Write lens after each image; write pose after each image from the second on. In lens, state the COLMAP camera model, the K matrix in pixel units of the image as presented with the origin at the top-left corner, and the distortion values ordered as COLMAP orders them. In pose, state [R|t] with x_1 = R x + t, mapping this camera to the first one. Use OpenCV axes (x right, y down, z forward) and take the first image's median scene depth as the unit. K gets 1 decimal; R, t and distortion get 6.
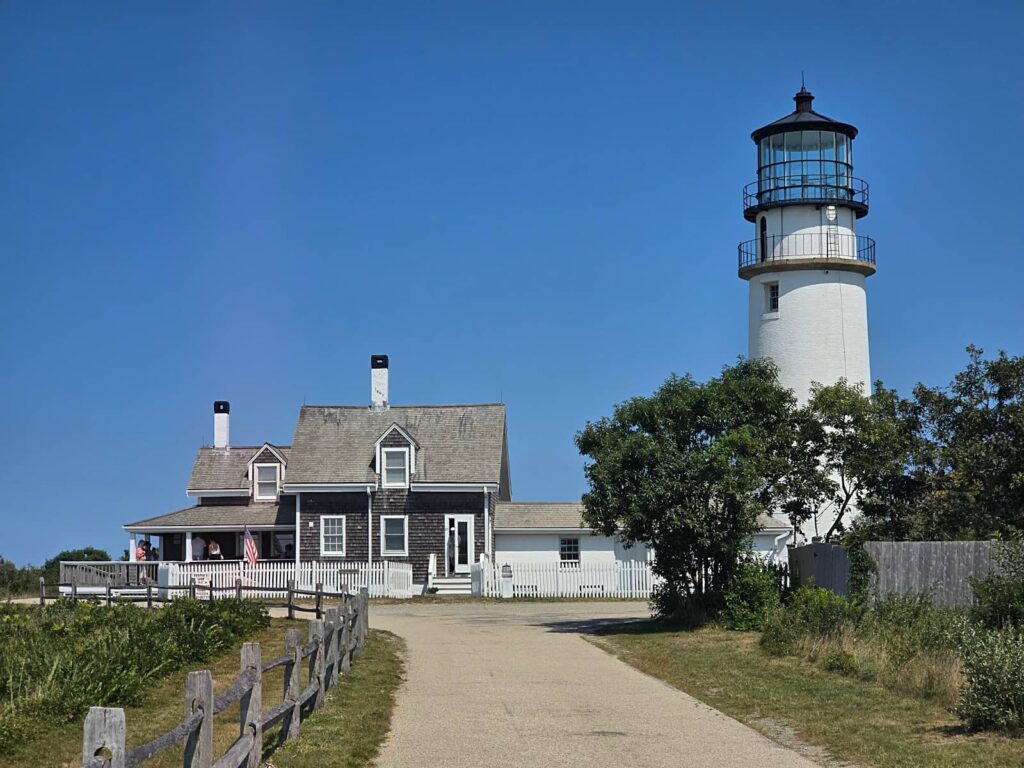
lens RADIAL K [[1928.4, 0, 537.6], [0, 1928.4, 402.5], [0, 0, 1]] dist [0.022018, 0.000000]
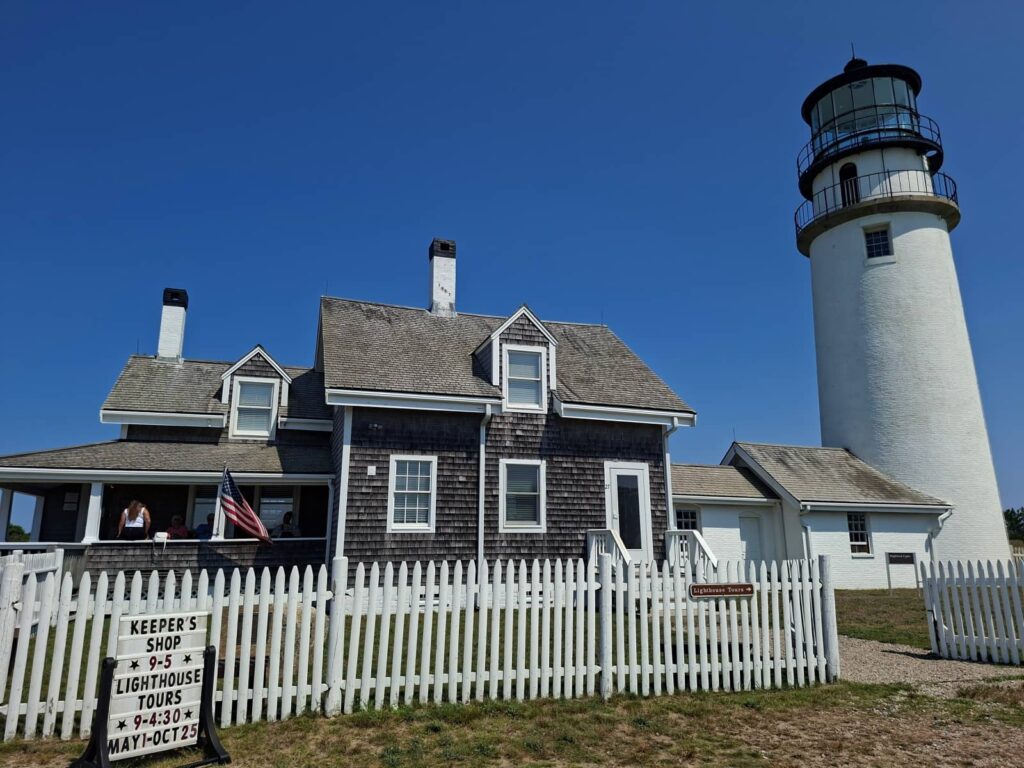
lens RADIAL K [[725.3, 0, 524.7], [0, 725.3, 379.9], [0, 0, 1]] dist [0.106262, -0.023532]
pose [[0.937301, 0.084036, 0.338238, -0.148022], [-0.043148, 0.991009, -0.126649, 0.062156], [-0.345840, 0.104114, 0.932499, 0.793789]]
